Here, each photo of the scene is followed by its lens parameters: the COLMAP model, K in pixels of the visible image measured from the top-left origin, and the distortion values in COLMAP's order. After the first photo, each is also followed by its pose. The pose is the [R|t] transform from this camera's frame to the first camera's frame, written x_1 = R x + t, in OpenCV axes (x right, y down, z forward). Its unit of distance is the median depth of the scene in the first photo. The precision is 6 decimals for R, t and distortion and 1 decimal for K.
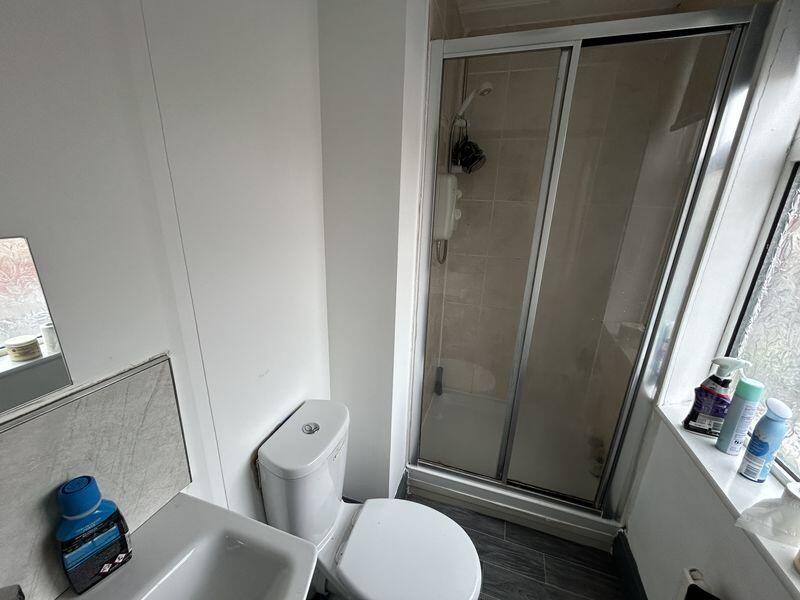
lens RADIAL K [[315.0, 0, 400.0], [0, 315.0, 300.0], [0, 0, 1]] dist [-0.001614, -0.000433]
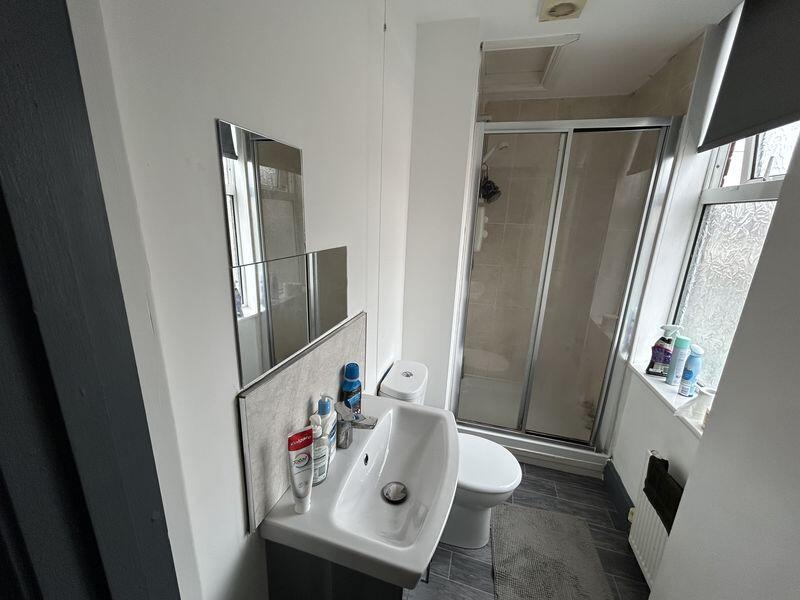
lens RADIAL K [[319.3, 0, 400.0], [0, 319.3, 300.0], [0, 0, 1]] dist [-0.012219, 0.006015]
pose [[0.997674, -0.003465, 0.068073, -0.353809], [0.007169, 0.998502, -0.054248, 0.111237], [-0.067783, 0.054609, 0.996204, -0.426618]]
